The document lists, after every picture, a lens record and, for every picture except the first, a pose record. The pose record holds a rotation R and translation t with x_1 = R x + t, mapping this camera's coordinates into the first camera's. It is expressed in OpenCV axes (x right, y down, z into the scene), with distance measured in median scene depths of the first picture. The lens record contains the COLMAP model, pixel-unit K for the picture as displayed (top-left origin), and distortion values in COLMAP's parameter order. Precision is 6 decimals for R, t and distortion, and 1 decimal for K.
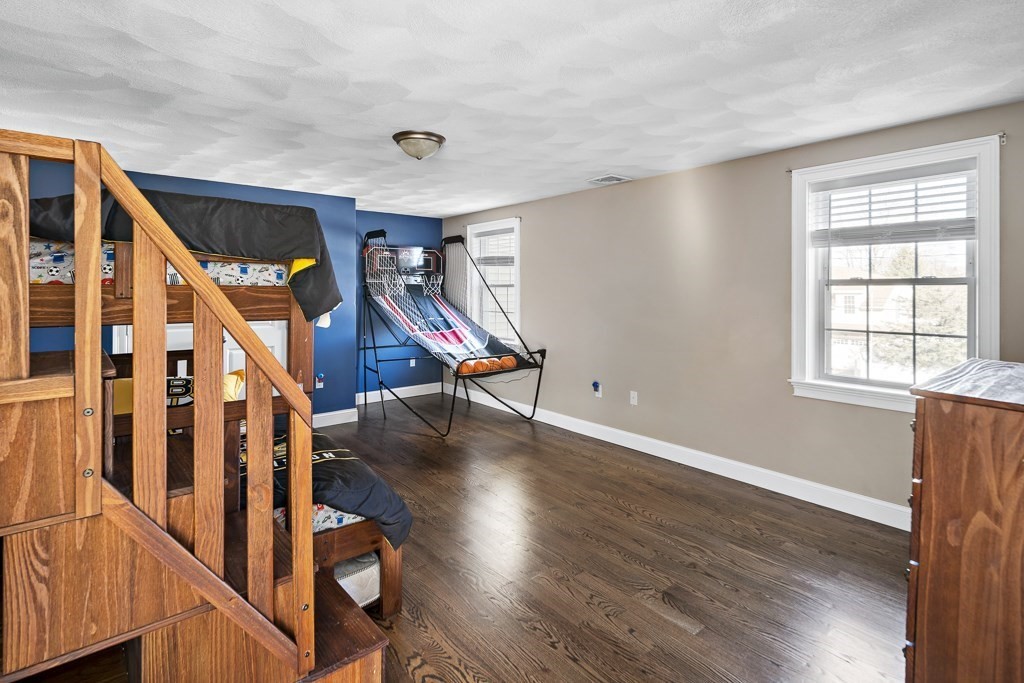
lens RADIAL K [[505.8, 0, 514.0], [0, 505.8, 296.9], [0, 0, 1]] dist [0.003936, -0.000379]
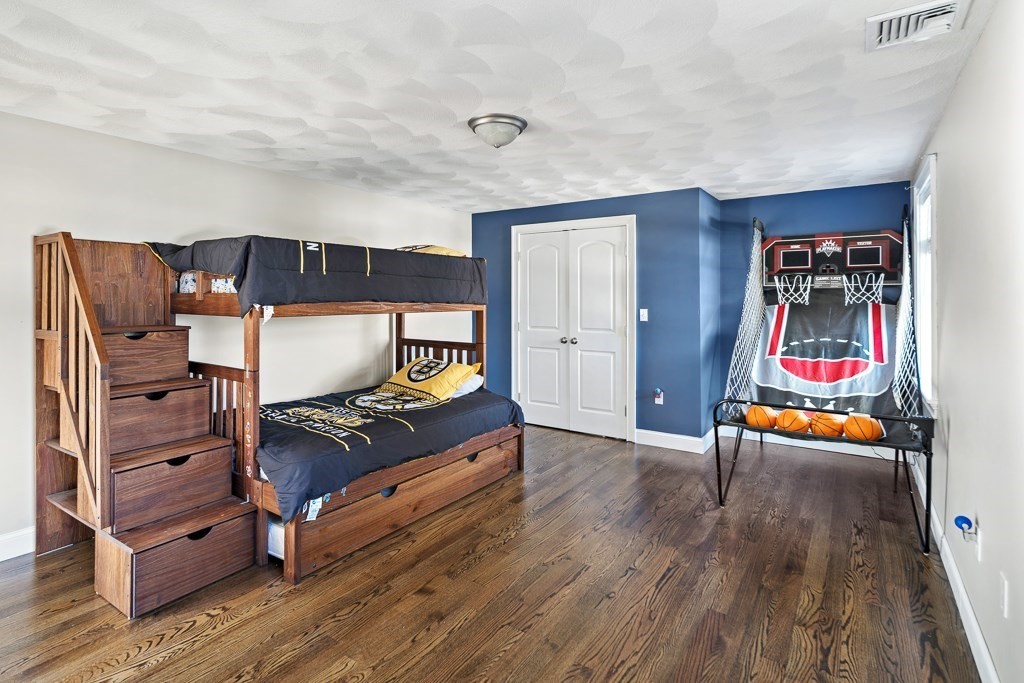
lens RADIAL K [[505.8, 0, 514.0], [0, 505.8, 296.9], [0, 0, 1]] dist [0.003936, -0.000379]
pose [[0.286575, -0.005828, -0.958040, 0.582567], [-0.013579, 0.999856, -0.010144, -0.000277], [0.957961, 0.015916, 0.286455, 0.679443]]
